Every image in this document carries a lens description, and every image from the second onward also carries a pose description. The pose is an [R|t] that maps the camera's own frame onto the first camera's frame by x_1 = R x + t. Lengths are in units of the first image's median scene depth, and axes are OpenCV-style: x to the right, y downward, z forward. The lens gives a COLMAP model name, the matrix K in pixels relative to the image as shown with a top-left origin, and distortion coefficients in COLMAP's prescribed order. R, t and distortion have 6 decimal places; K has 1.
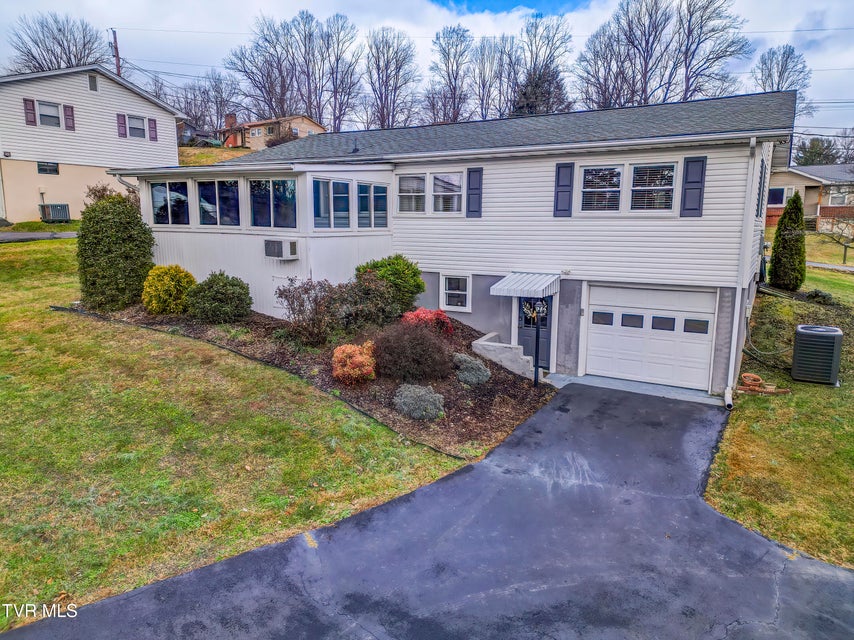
lens RADIAL K [[595.2, 0, 427.0], [0, 595.2, 320.0], [0, 0, 1]] dist [0.087561, -0.081446]
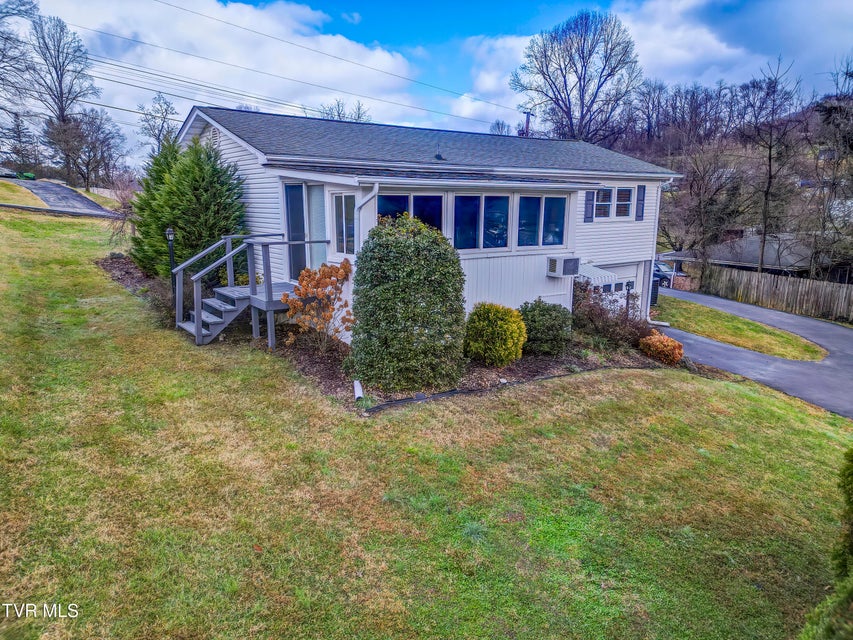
lens RADIAL K [[594.5, 0, 426.5], [0, 594.5, 320.0], [0, 0, 1]] dist [0.087561, -0.081446]
pose [[0.398306, -0.186782, 0.898034, -1.102643], [0.147501, 0.979349, 0.138274, -0.178616], [-0.905315, 0.077385, 0.417631, 0.701199]]
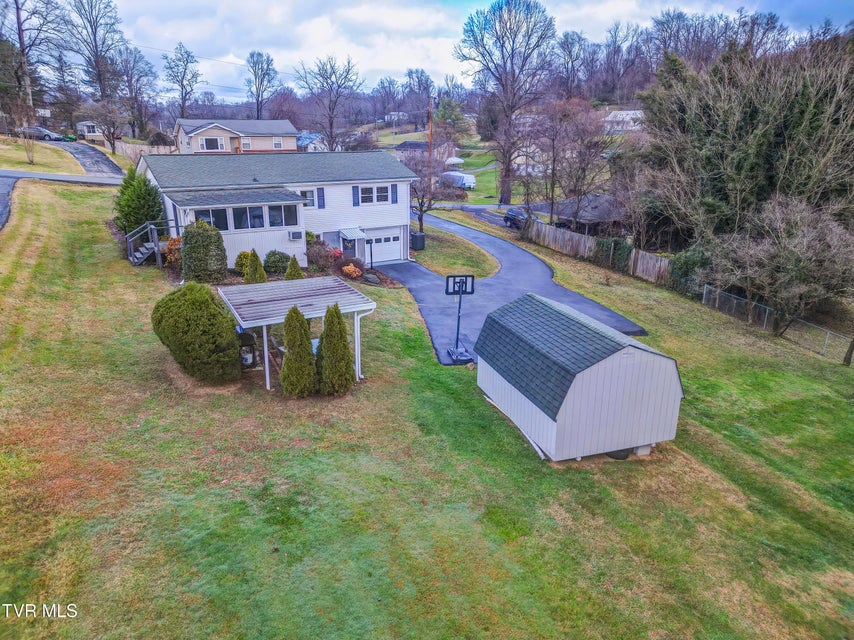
lens RADIAL K [[595.2, 0, 427.0], [0, 595.2, 320.0], [0, 0, 1]] dist [0.087561, -0.081446]
pose [[0.459541, -0.281186, 0.842470, -1.811836], [0.143474, 0.959605, 0.242021, -0.256561], [-0.876491, 0.009654, 0.481321, -0.493649]]
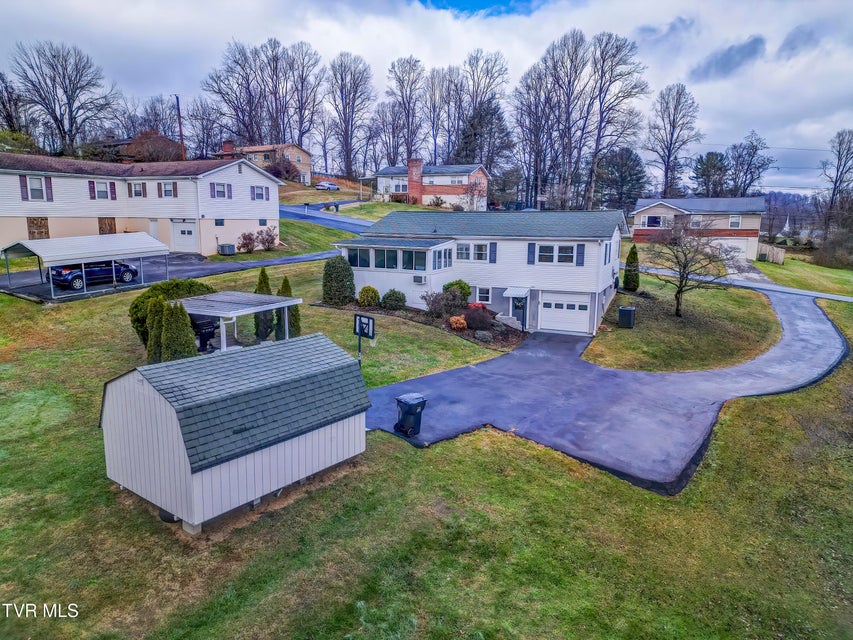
lens RADIAL K [[594.5, 0, 426.5], [0, 594.5, 320.0], [0, 0, 1]] dist [0.087561, -0.081446]
pose [[0.994216, -0.018384, 0.105819, -0.419477], [0.017372, 0.999794, 0.010471, 0.021089], [-0.105989, -0.008573, 0.994330, -1.259013]]
